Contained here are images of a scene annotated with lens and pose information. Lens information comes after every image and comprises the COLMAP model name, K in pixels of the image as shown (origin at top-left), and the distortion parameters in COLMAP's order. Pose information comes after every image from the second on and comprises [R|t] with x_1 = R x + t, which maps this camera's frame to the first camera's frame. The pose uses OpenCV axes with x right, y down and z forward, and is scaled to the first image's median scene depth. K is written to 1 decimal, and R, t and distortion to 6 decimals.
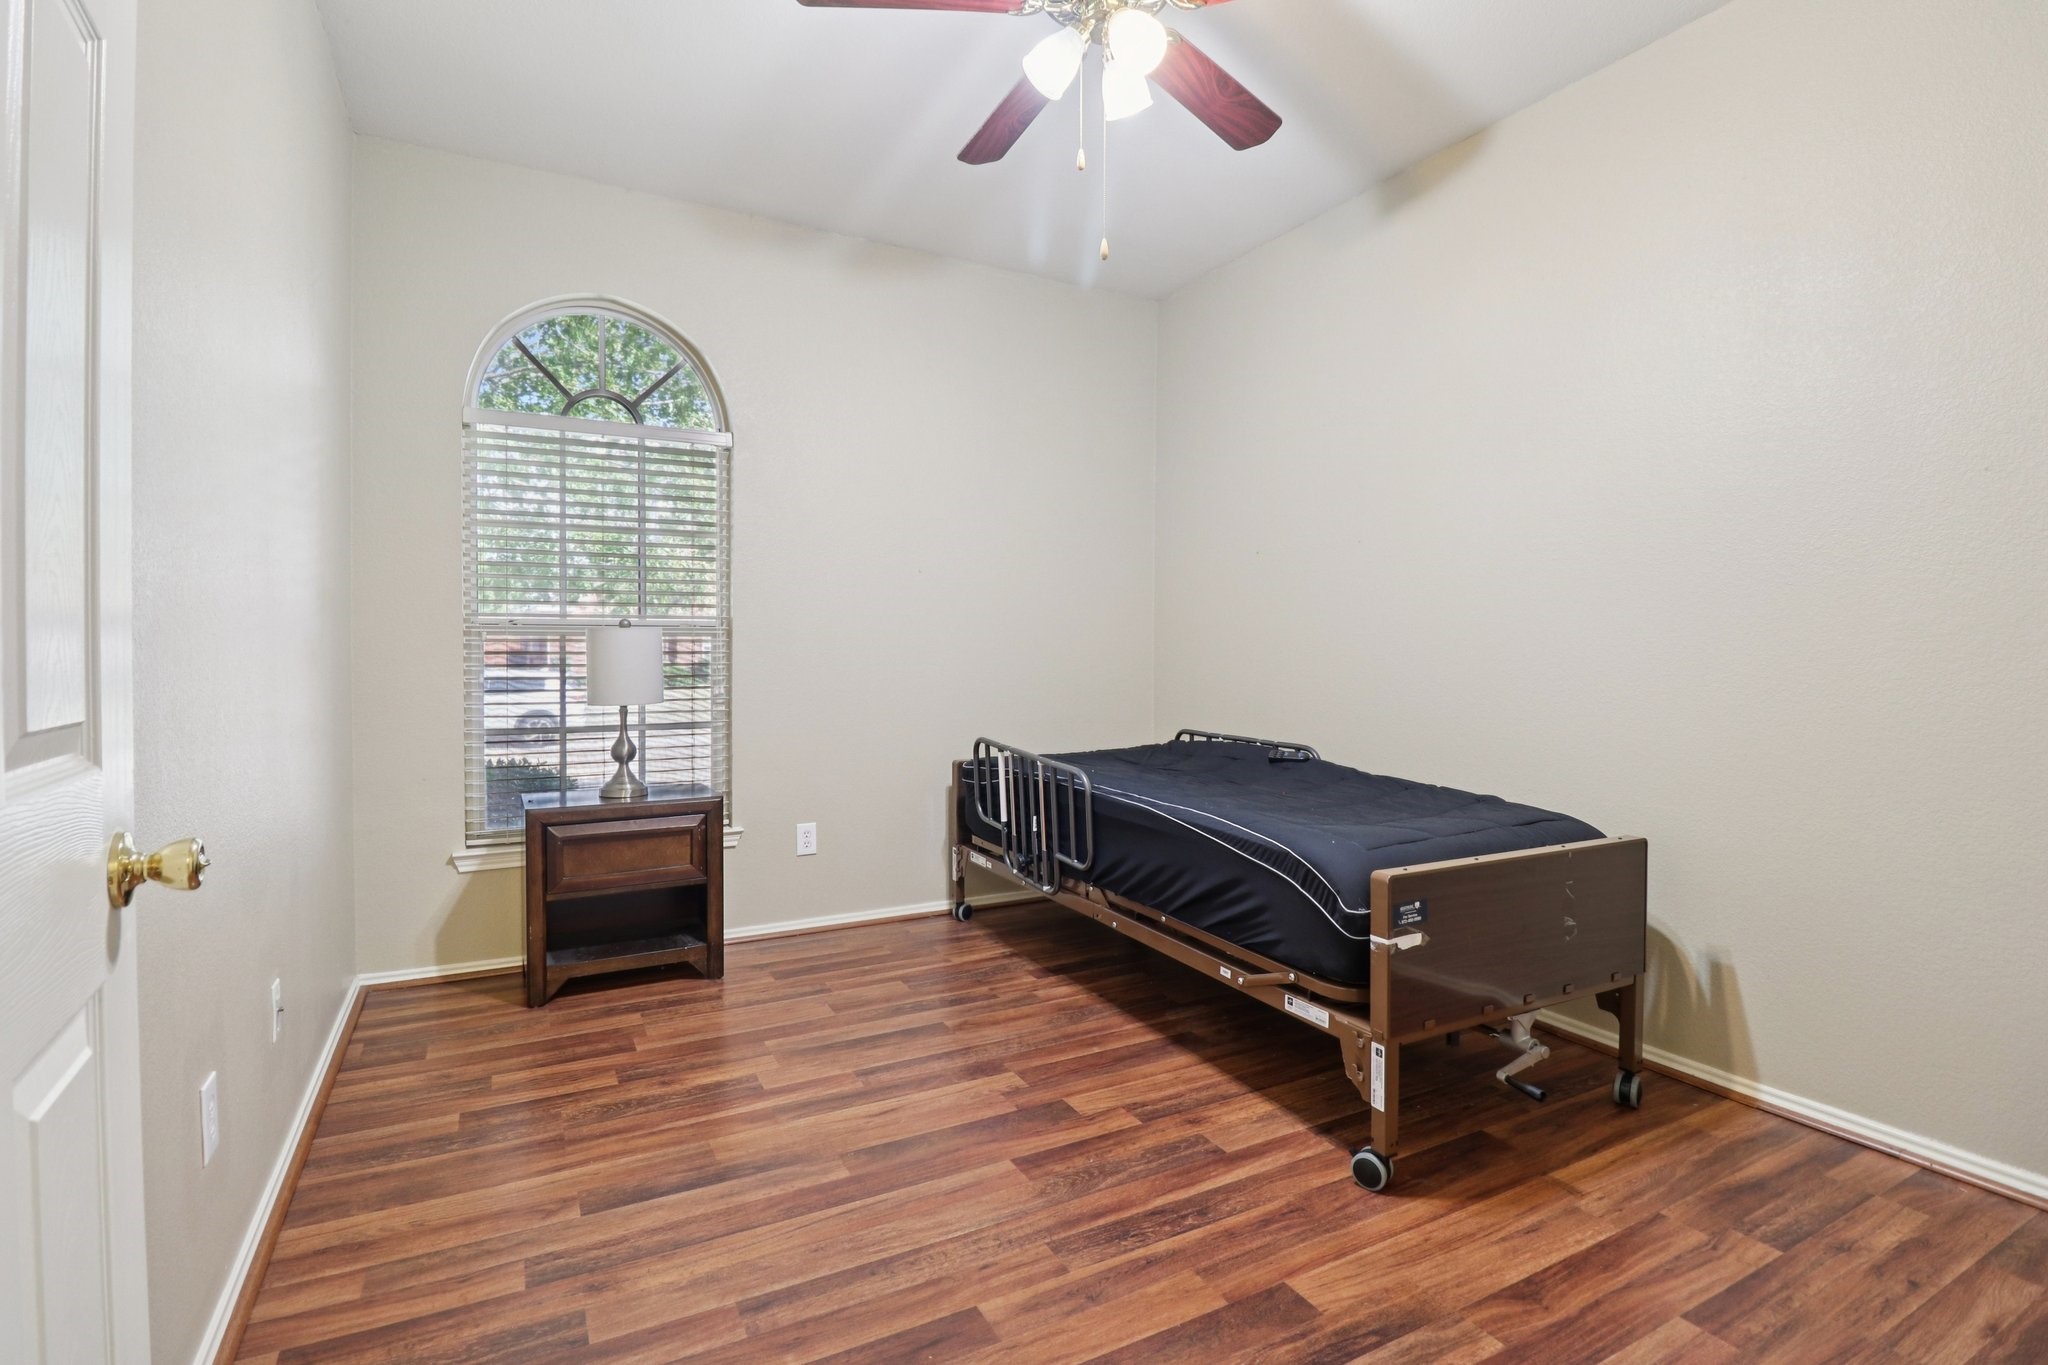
lens RADIAL K [[948.4, 0, 1027.8], [0, 948.4, 675.8], [0, 0, 1]] dist [-0.015243, -0.005395]
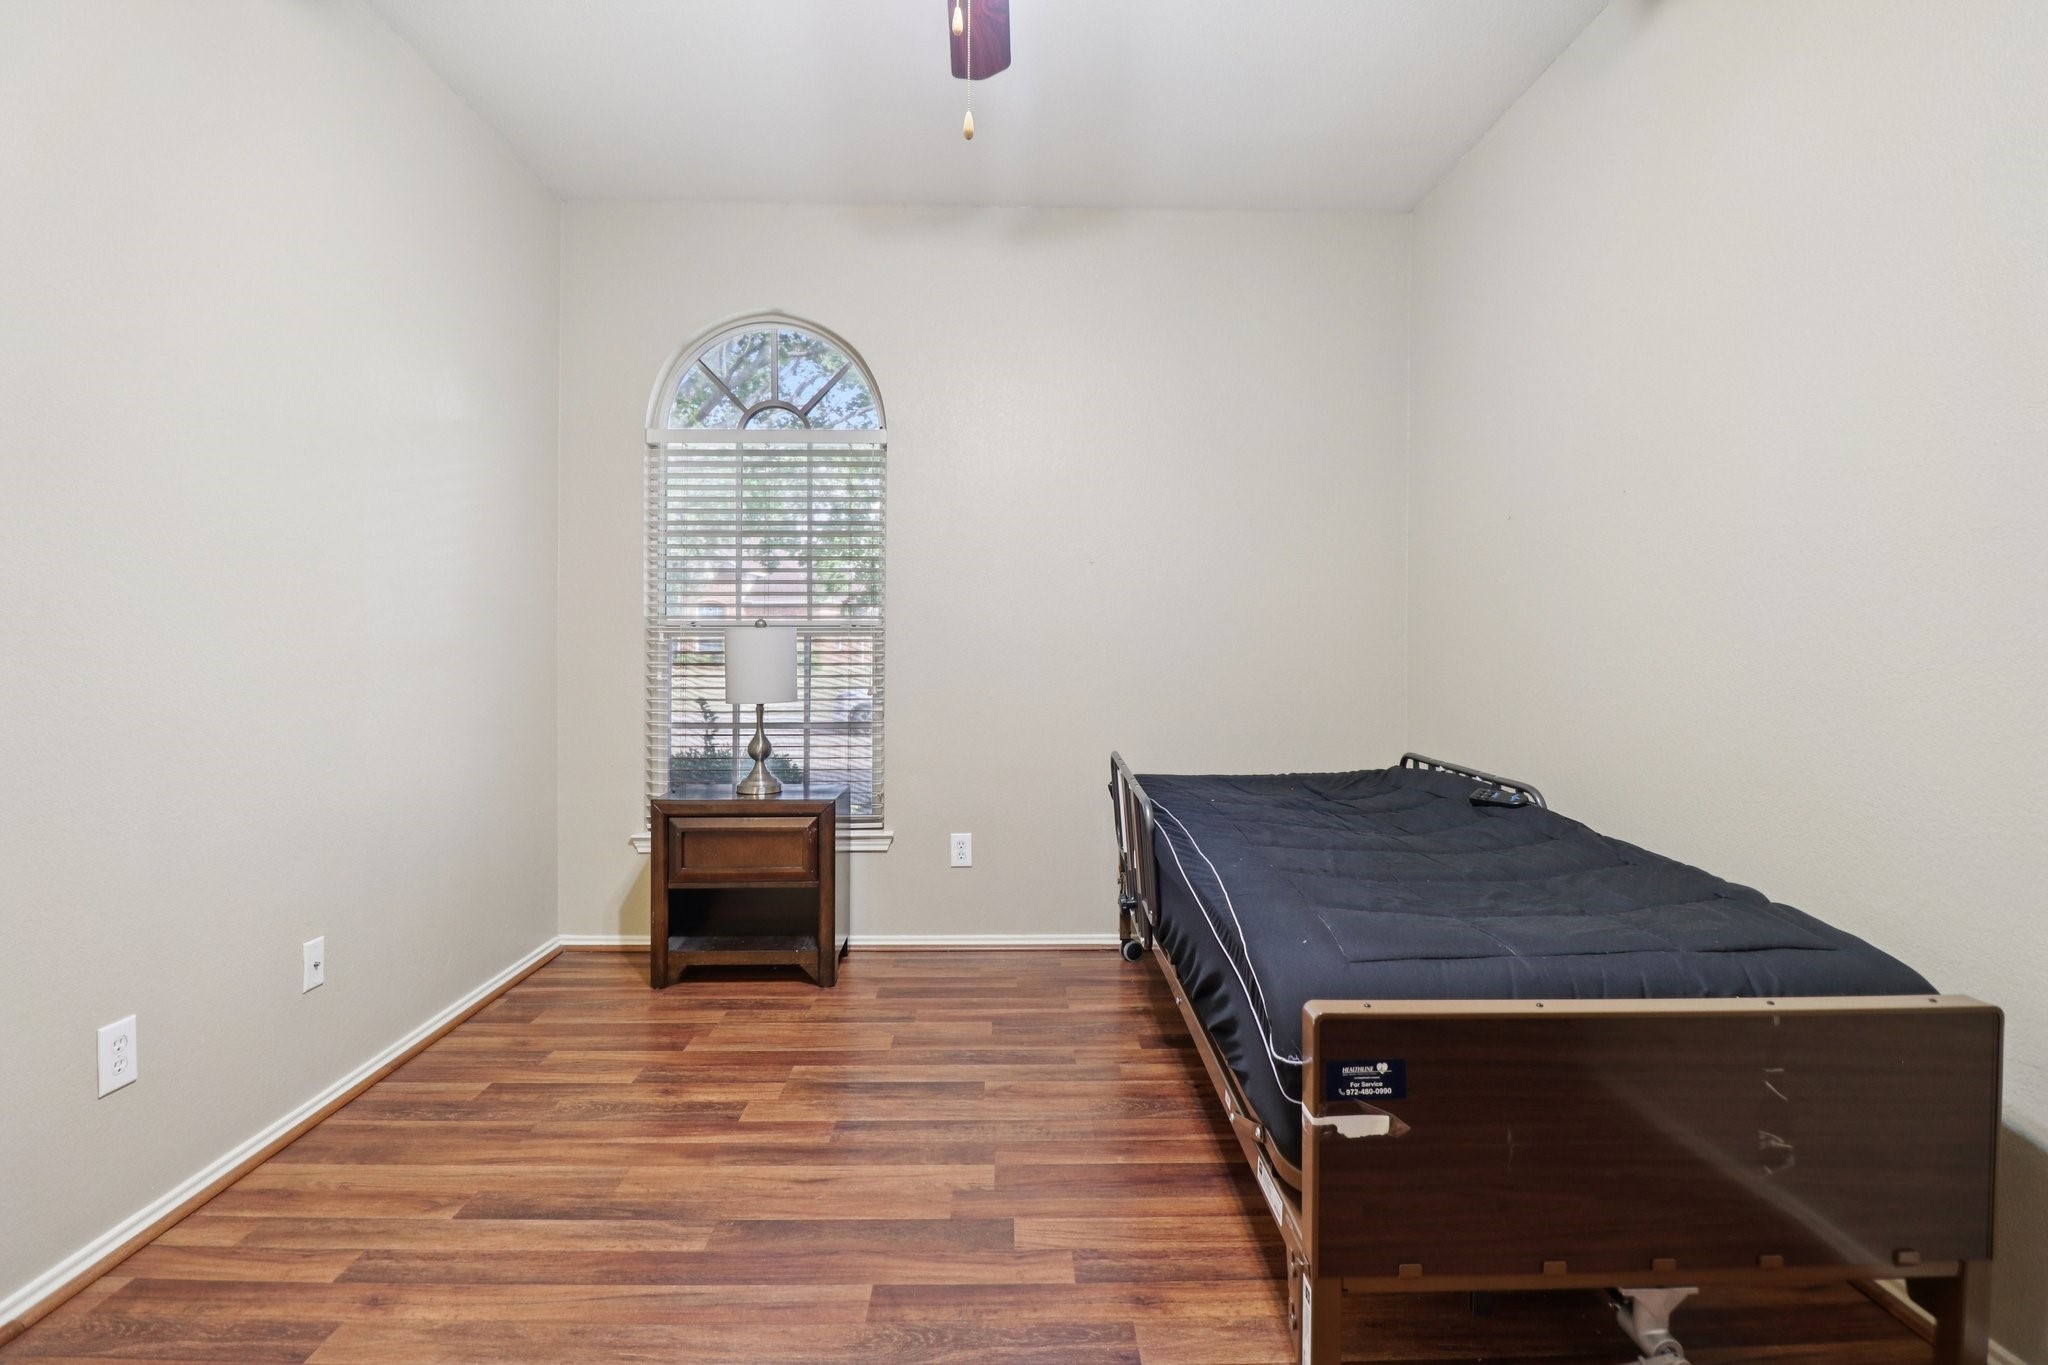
lens RADIAL K [[948.4, 0, 1031.1], [0, 948.4, 654.2], [0, 0, 1]] dist [-0.015243, -0.005395]
pose [[0.895937, 0.002986, -0.444172, 0.382100], [-0.013447, 0.999701, -0.020405, -0.006707], [0.443978, 0.024254, 0.895709, 0.279284]]
